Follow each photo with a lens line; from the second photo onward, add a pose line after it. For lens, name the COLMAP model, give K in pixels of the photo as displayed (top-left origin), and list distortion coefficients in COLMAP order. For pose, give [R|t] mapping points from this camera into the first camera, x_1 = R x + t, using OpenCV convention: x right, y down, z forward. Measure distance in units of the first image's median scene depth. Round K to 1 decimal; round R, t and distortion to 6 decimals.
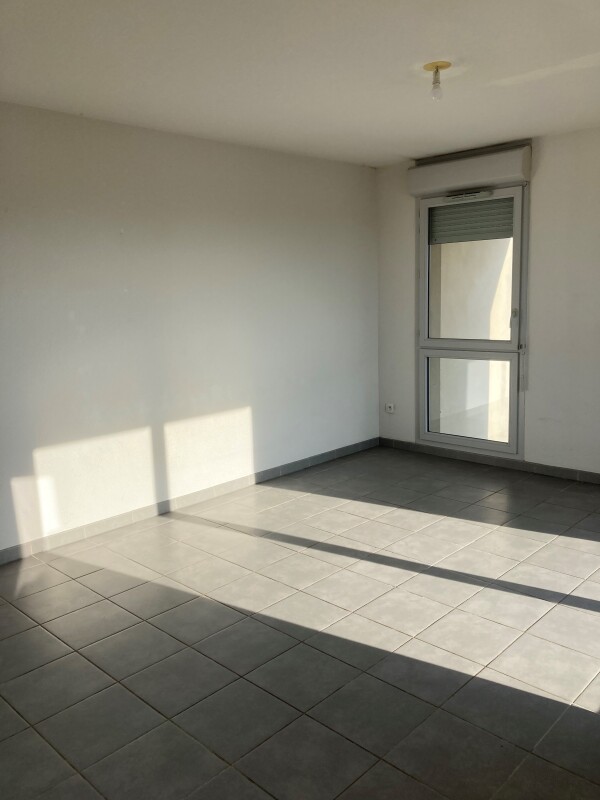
lens RADIAL K [[658.0, 0, 301.5], [0, 658.0, 402.9], [0, 0, 1]] dist [0.010484, 0.017288]
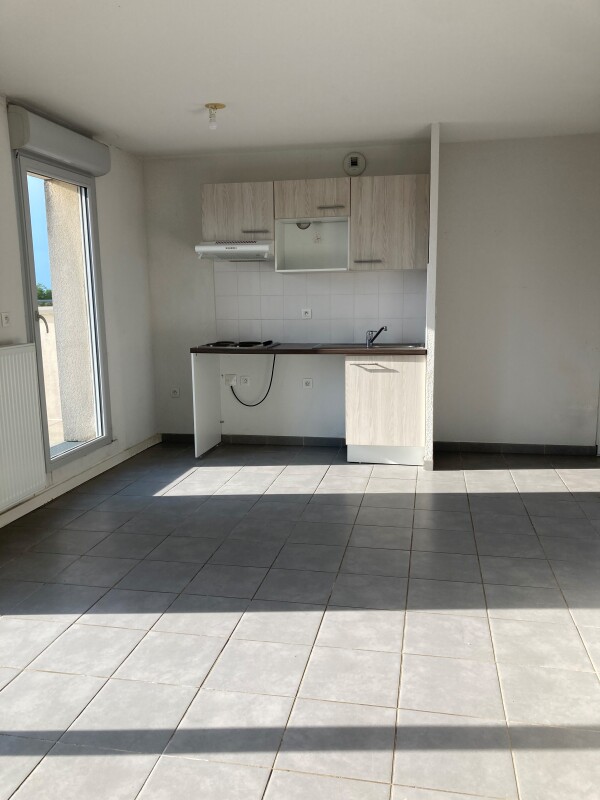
lens RADIAL K [[658.0, 0, 301.1], [0, 658.0, 400.8], [0, 0, 1]] dist [0.010484, 0.017288]
pose [[-0.840596, 0.124534, -0.527152, 0.407345], [-0.055524, 0.948274, 0.312559, -0.244764], [0.538809, 0.292005, -0.790201, 1.619475]]
